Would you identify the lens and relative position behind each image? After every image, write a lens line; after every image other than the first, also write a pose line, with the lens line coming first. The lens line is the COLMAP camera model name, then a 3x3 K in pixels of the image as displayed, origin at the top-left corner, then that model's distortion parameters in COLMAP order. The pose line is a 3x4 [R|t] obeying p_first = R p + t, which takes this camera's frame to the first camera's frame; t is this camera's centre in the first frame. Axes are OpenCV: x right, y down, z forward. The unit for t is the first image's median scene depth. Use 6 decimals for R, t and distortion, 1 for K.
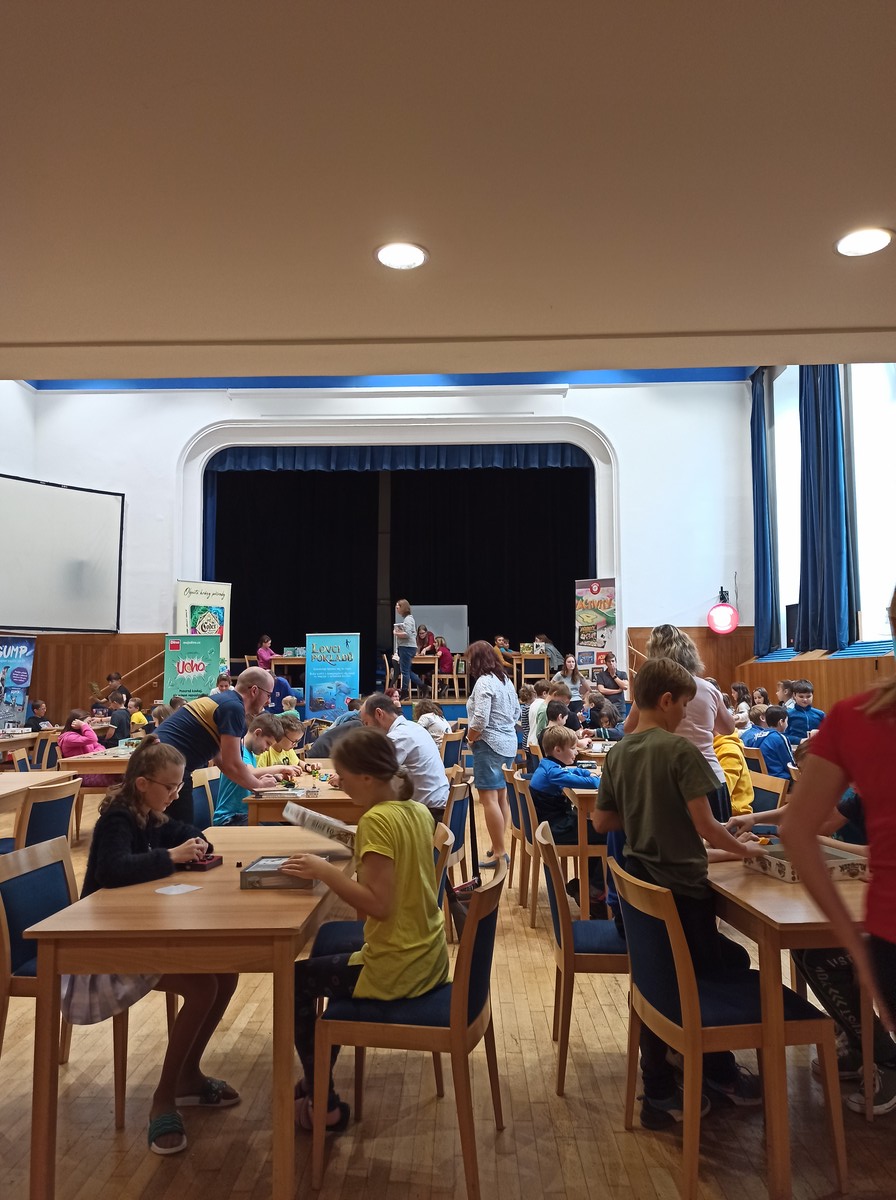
lens RADIAL K [[902.2, 0, 448.5], [0, 902.2, 600.8], [0, 0, 1]] dist [0.035784, -0.001059]
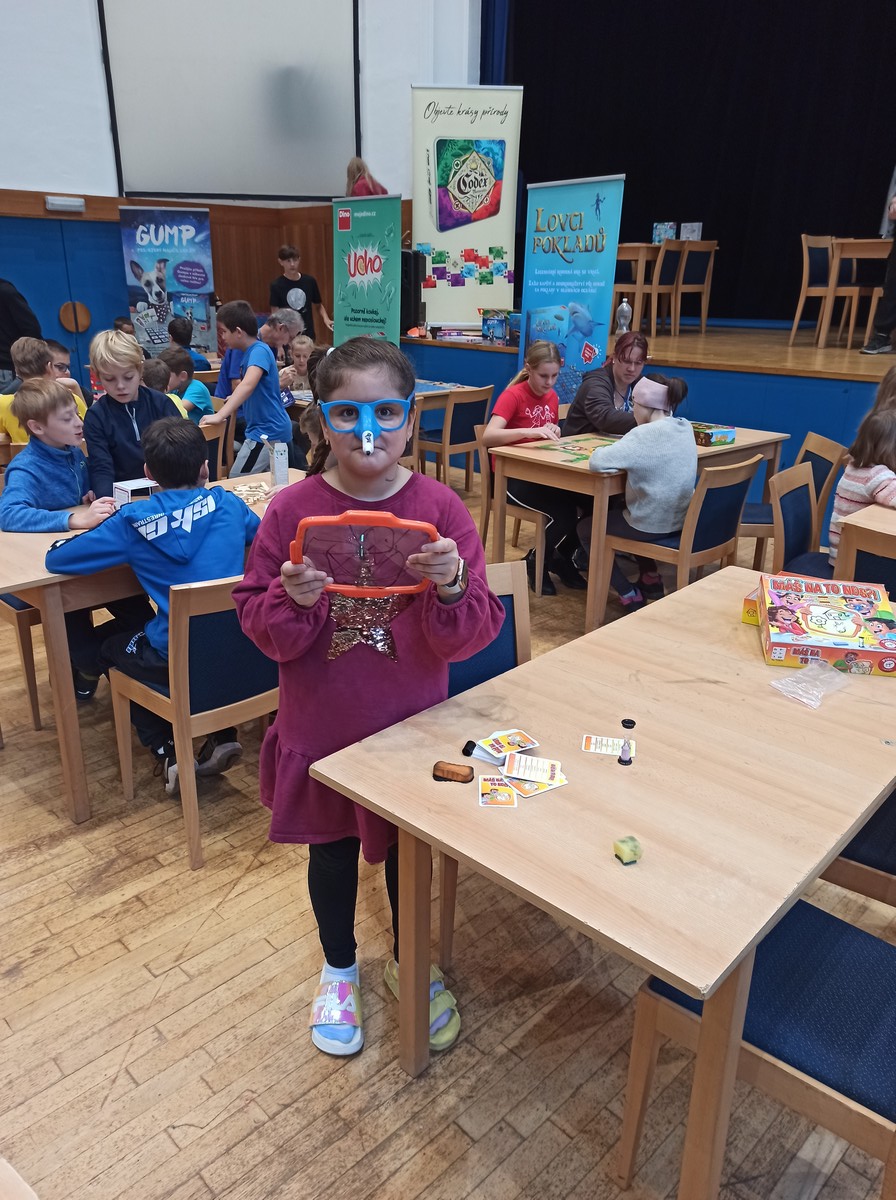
lens RADIAL K [[902.2, 0, 444.1], [0, 902.2, 598.1], [0, 0, 1]] dist [0.035784, -0.001059]
pose [[0.703271, 0.253245, -0.664286, 0.154264], [0.043945, 0.917129, 0.396160, 0.043842], [0.709562, -0.307800, 0.633862, 0.632143]]
